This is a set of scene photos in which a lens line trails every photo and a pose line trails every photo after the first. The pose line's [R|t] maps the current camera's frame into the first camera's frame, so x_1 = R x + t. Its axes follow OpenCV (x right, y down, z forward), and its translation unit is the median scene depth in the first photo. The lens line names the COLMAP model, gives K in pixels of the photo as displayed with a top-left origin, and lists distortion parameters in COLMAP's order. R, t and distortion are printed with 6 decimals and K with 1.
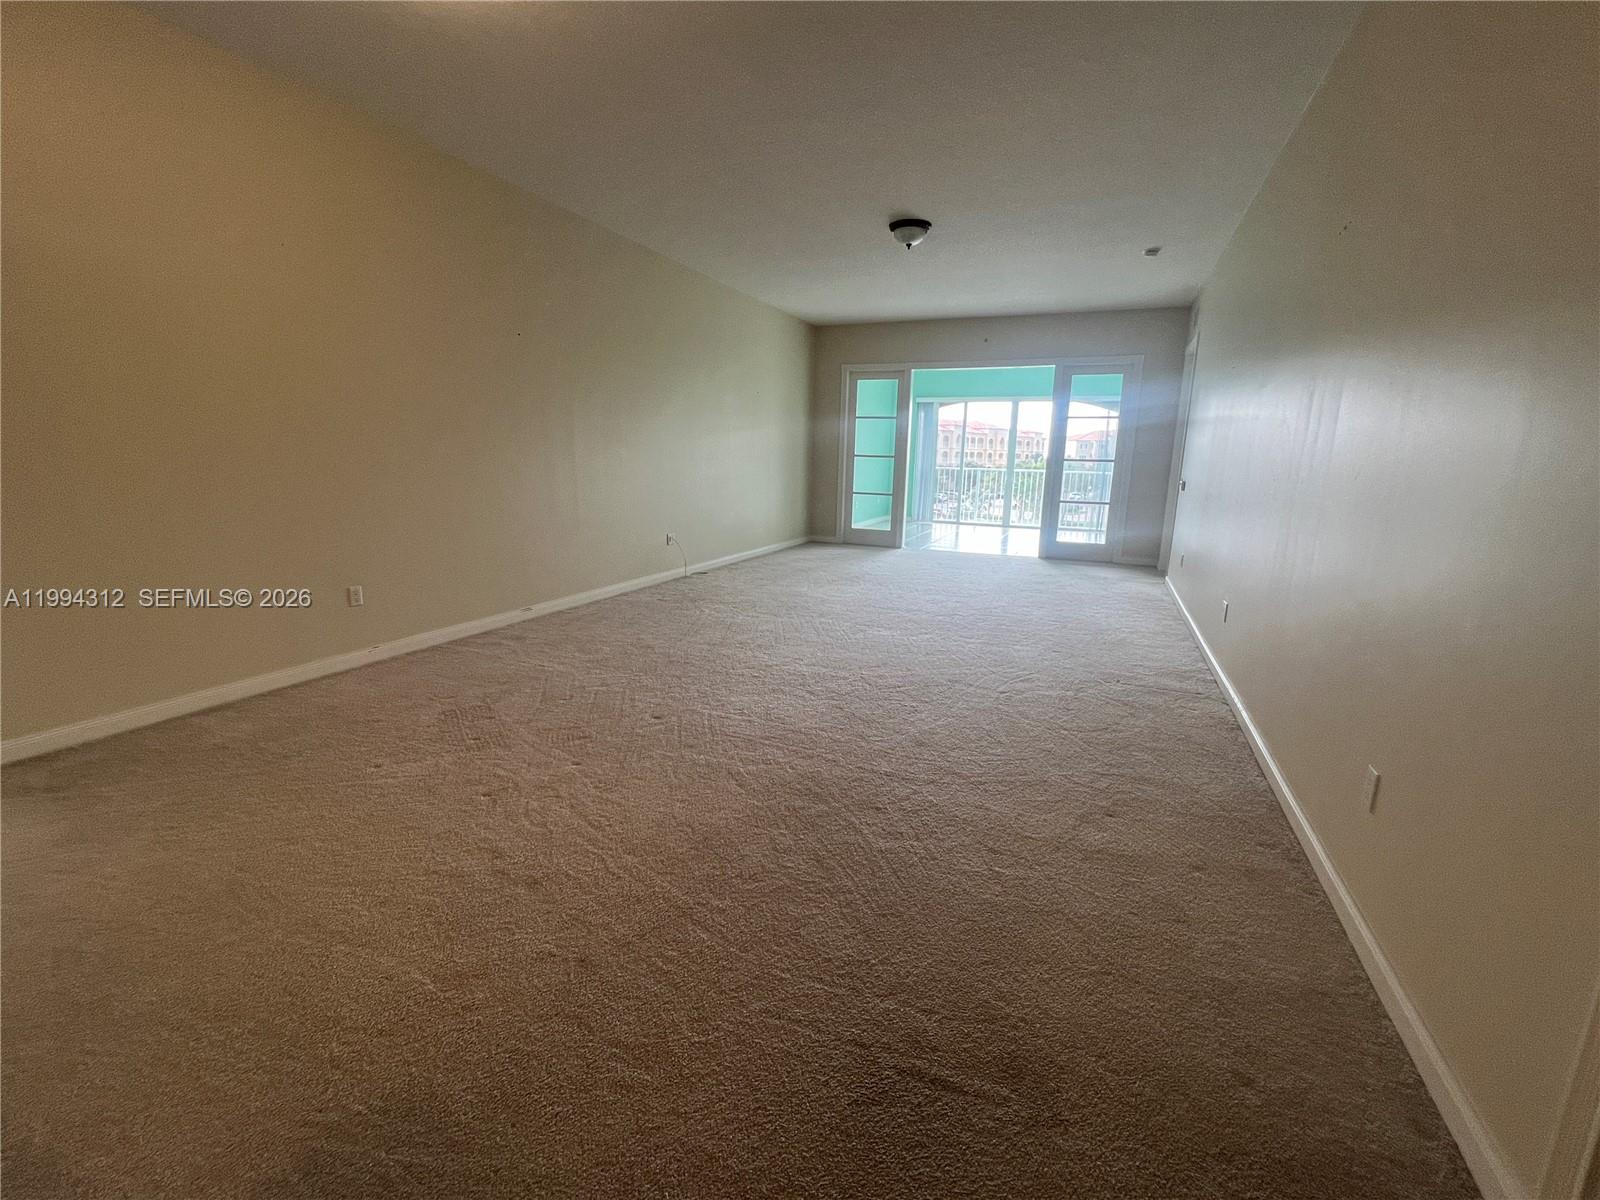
lens RADIAL K [[691.4, 0, 798.1], [0, 691.4, 594.3], [0, 0, 1]] dist [-0.000577, -0.000007]
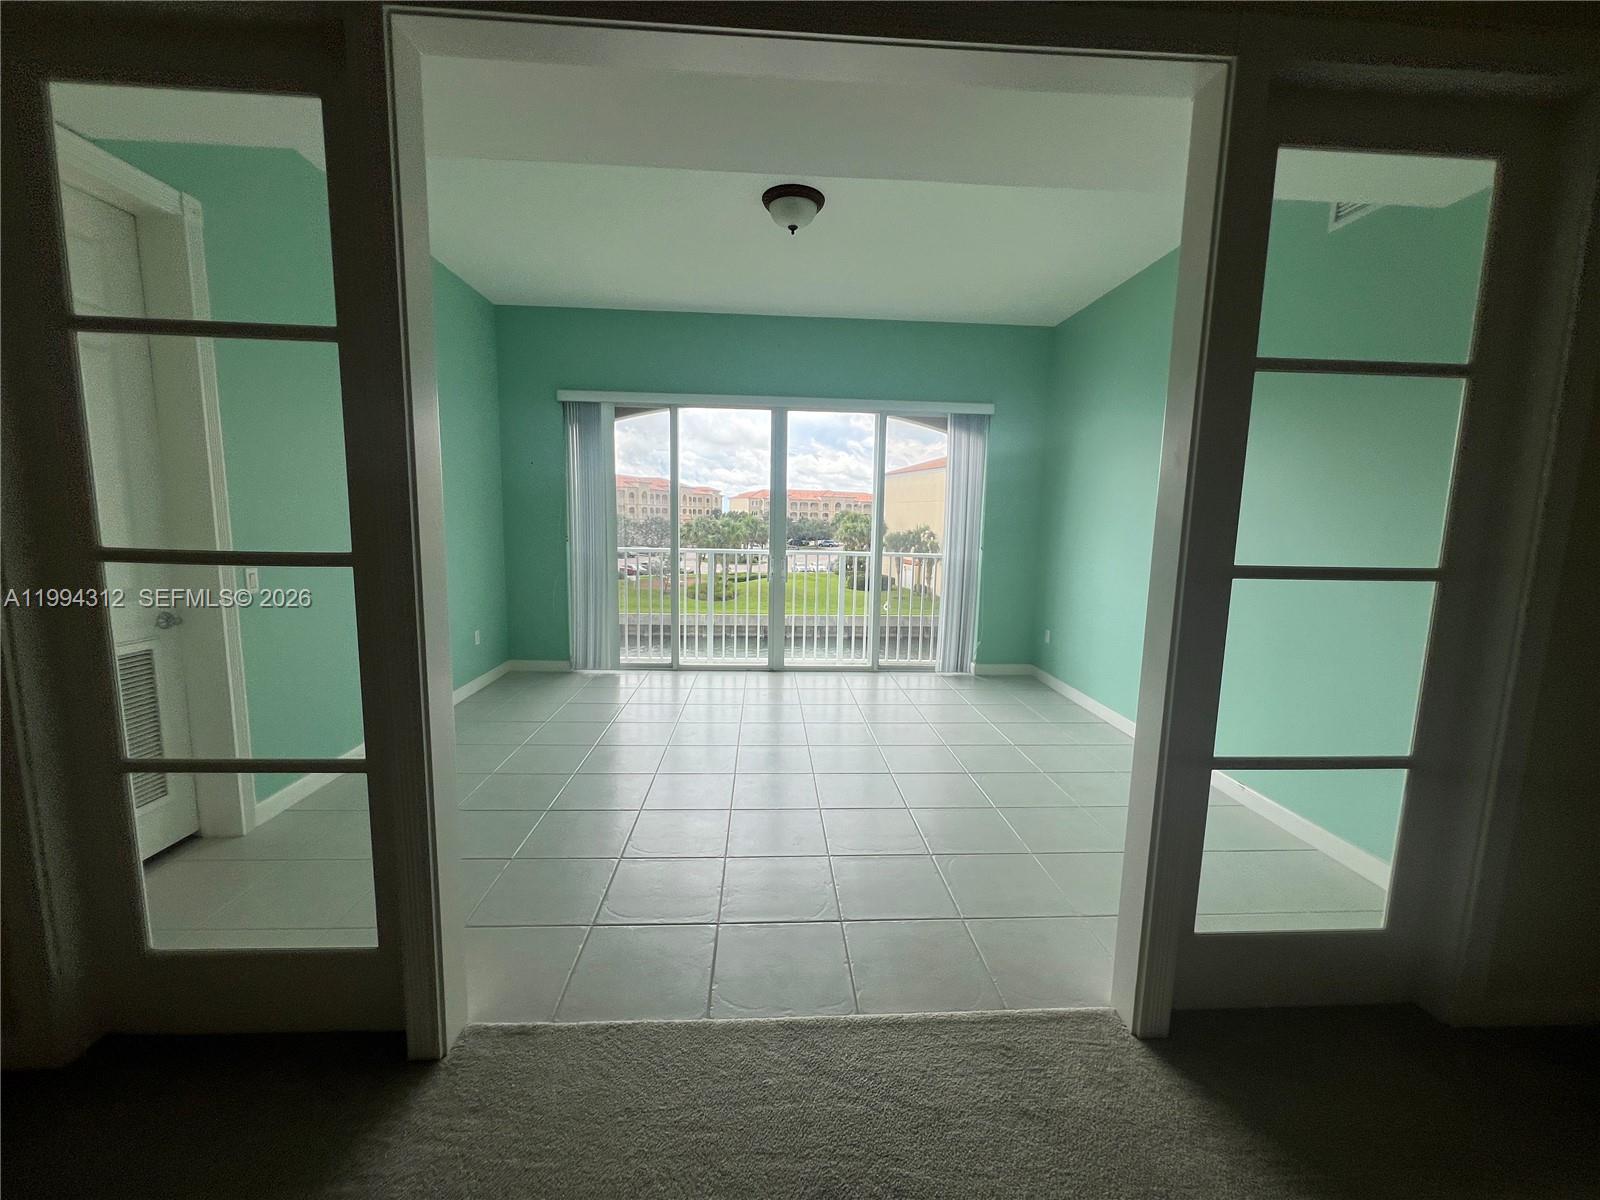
lens RADIAL K [[645.6, 0, 796.2], [0, 645.6, 595.2], [0, 0, 1]] dist [0.007168, 0.000556]
pose [[0.899364, -0.058405, 0.433281, 0.120418], [0.087698, 0.994994, -0.047914, -0.124102], [-0.428314, 0.081091, 0.899984, 0.575879]]
